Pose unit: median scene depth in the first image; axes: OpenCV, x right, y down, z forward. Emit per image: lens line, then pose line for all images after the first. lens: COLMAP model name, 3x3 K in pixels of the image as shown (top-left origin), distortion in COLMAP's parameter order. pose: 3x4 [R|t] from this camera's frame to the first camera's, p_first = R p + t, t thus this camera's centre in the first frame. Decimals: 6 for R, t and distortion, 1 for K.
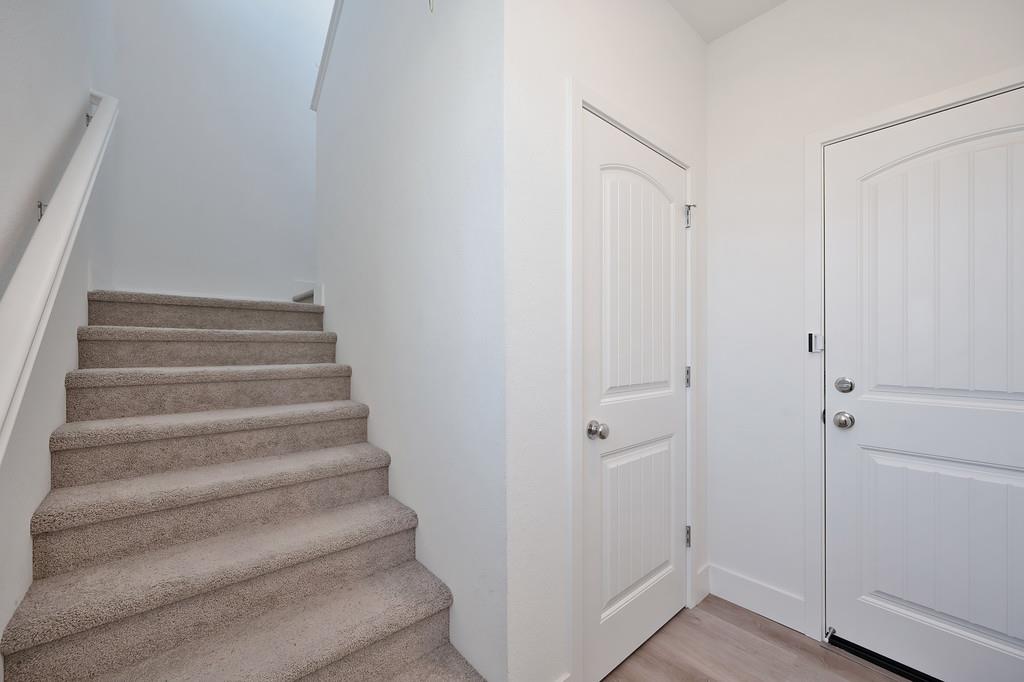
lens RADIAL K [[405.8, 0, 511.1], [0, 405.8, 344.9], [0, 0, 1]] dist [-0.001537, -0.001375]
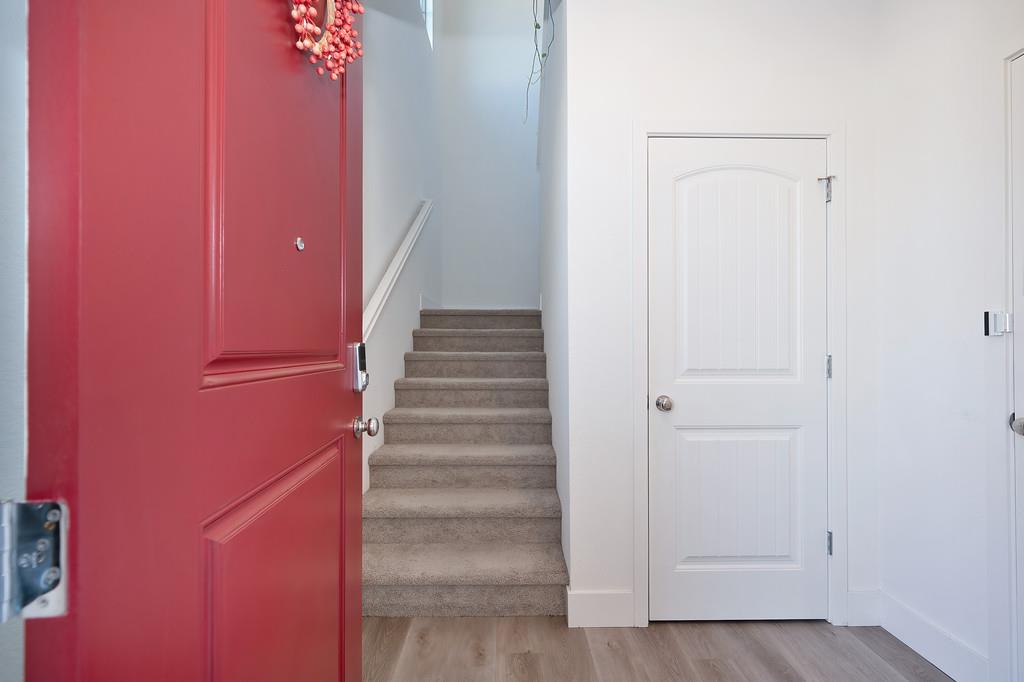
lens RADIAL K [[433.7, 0, 518.7], [0, 433.7, 345.7], [0, 0, 1]] dist [-0.001321, -0.000467]
pose [[0.757528, -0.003322, -0.652794, 0.609022], [0.001608, 0.999994, -0.003223, 0.038010], [0.652800, 0.001392, 0.757529, -0.207363]]
